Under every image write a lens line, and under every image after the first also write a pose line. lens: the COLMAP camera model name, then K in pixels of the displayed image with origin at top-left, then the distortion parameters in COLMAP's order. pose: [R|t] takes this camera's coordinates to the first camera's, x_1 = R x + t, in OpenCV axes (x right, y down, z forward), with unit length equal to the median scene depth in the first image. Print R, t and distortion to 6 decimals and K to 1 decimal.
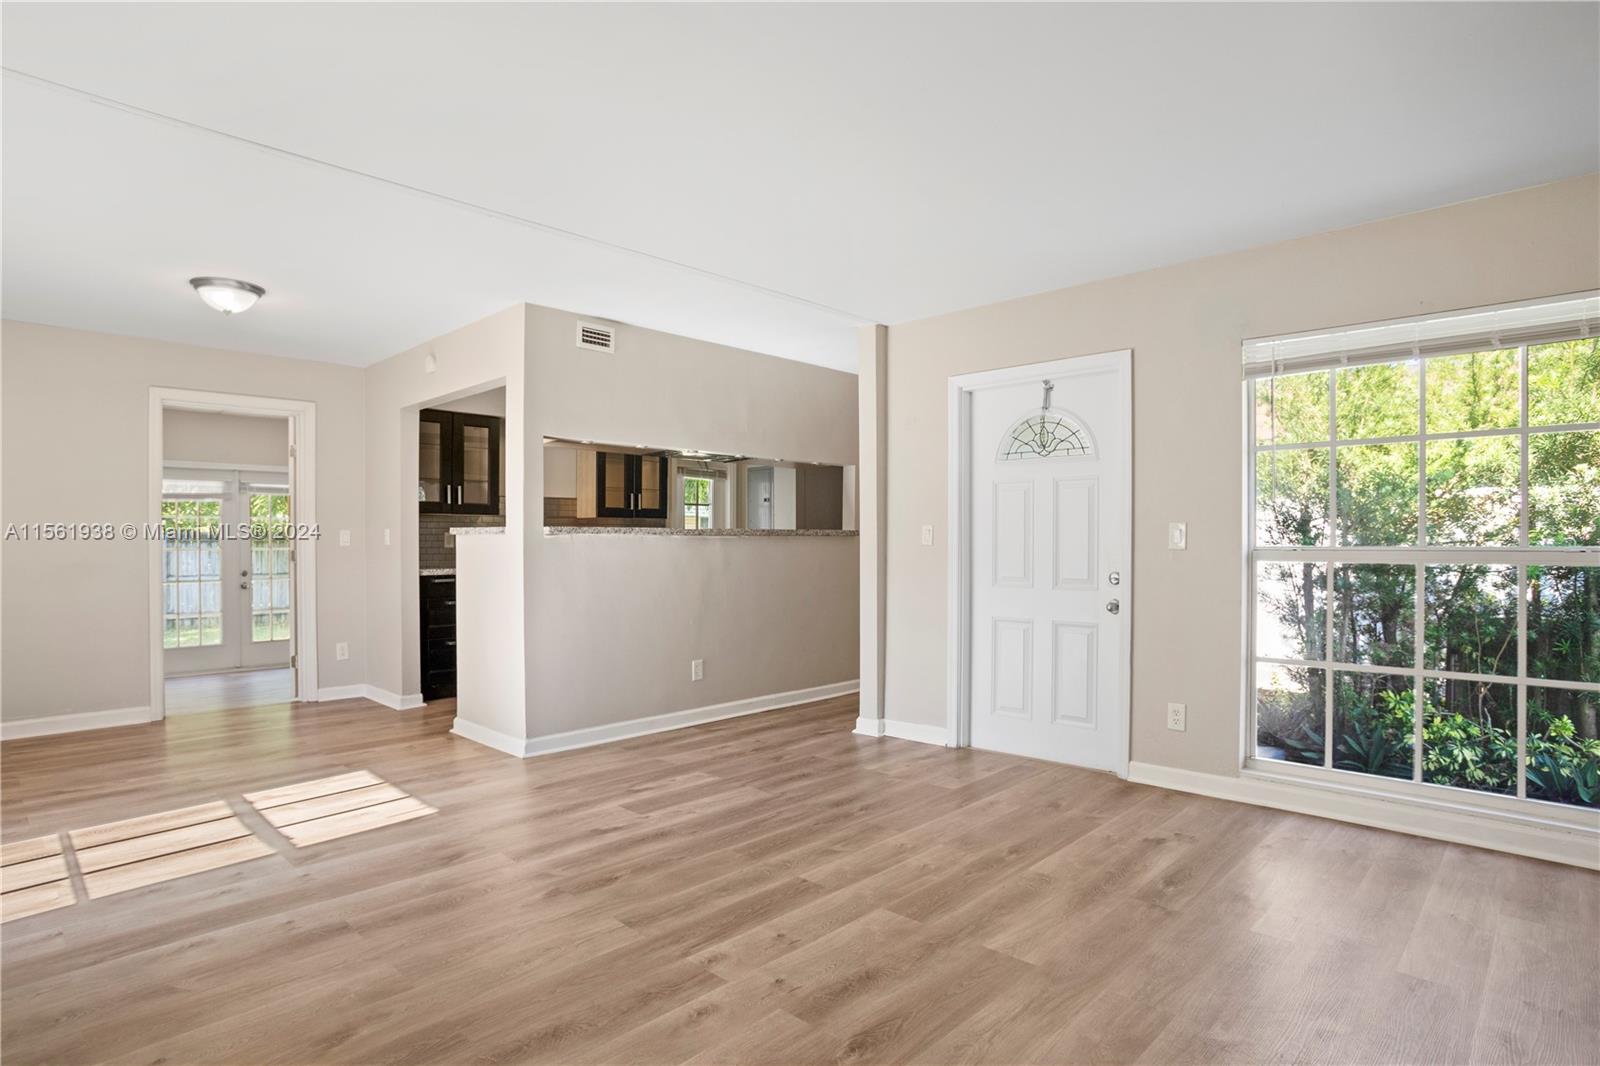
lens RADIAL K [[812.4, 0, 805.4], [0, 812.4, 548.4], [0, 0, 1]] dist [-0.004185, 0.002170]
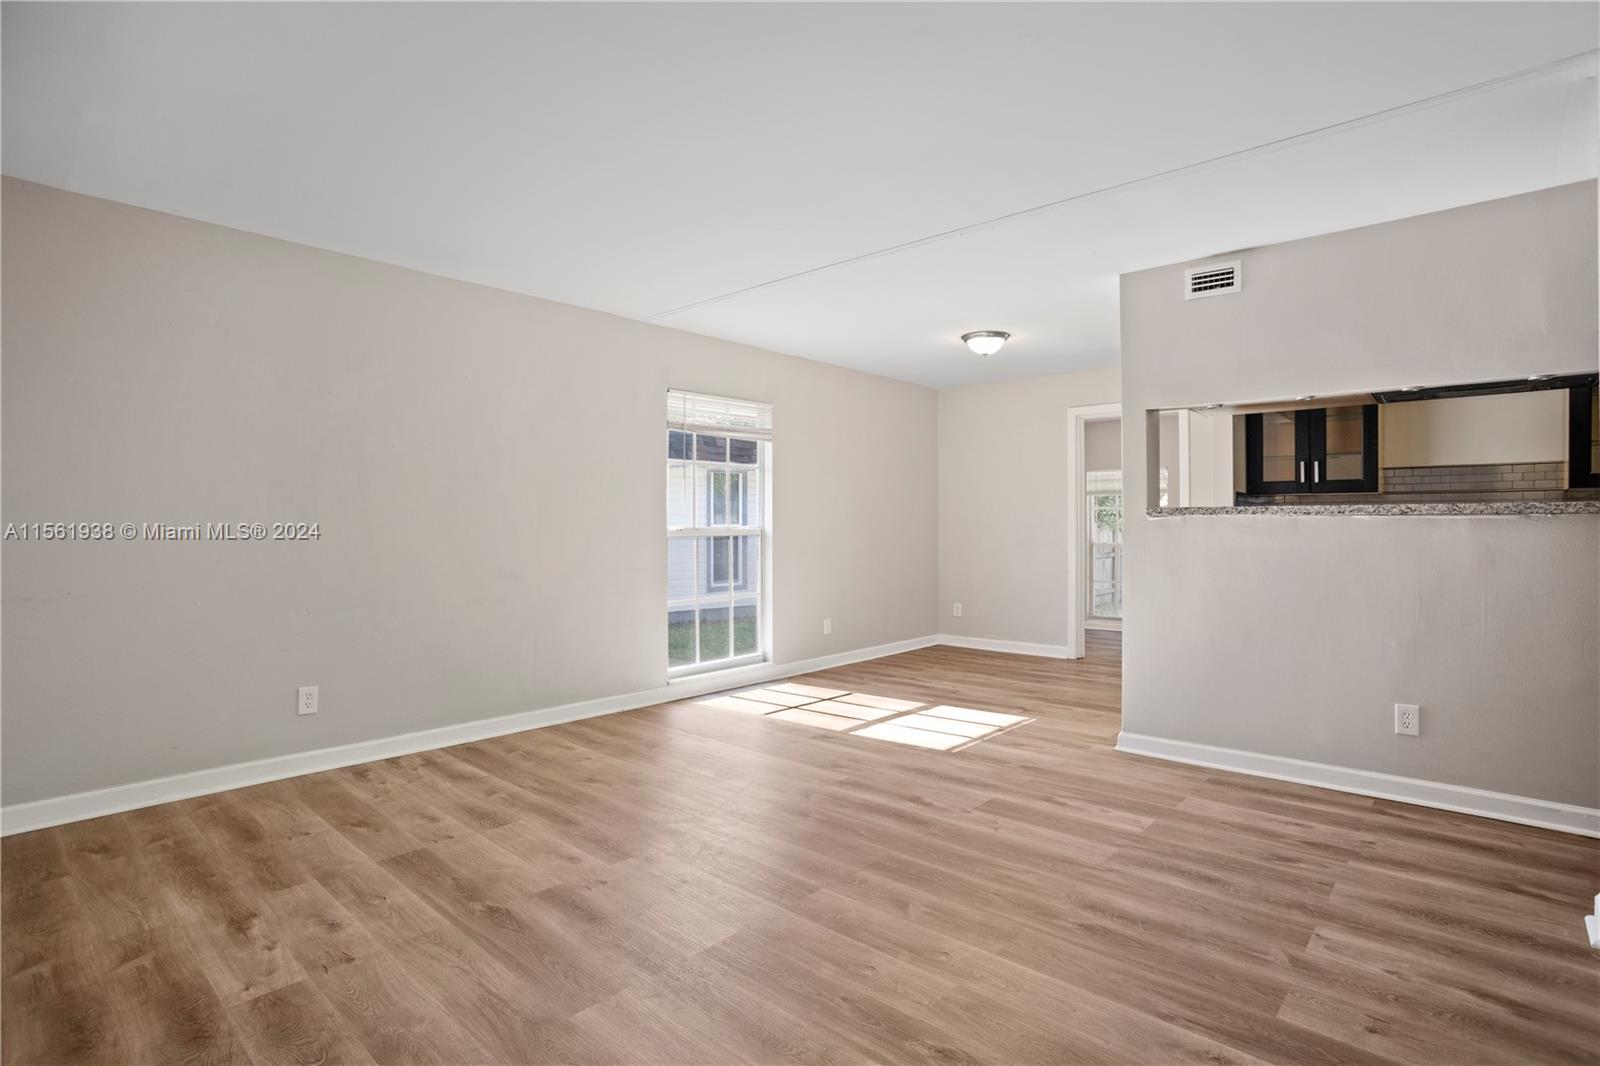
lens RADIAL K [[812.4, 0, 803.2], [0, 812.4, 532.3], [0, 0, 1]] dist [-0.004185, 0.002170]
pose [[-0.001747, -0.006861, -0.999975, 0.669481], [0.011714, 0.999908, -0.006881, 0.013148], [0.999930, -0.011726, -0.001666, 0.740429]]
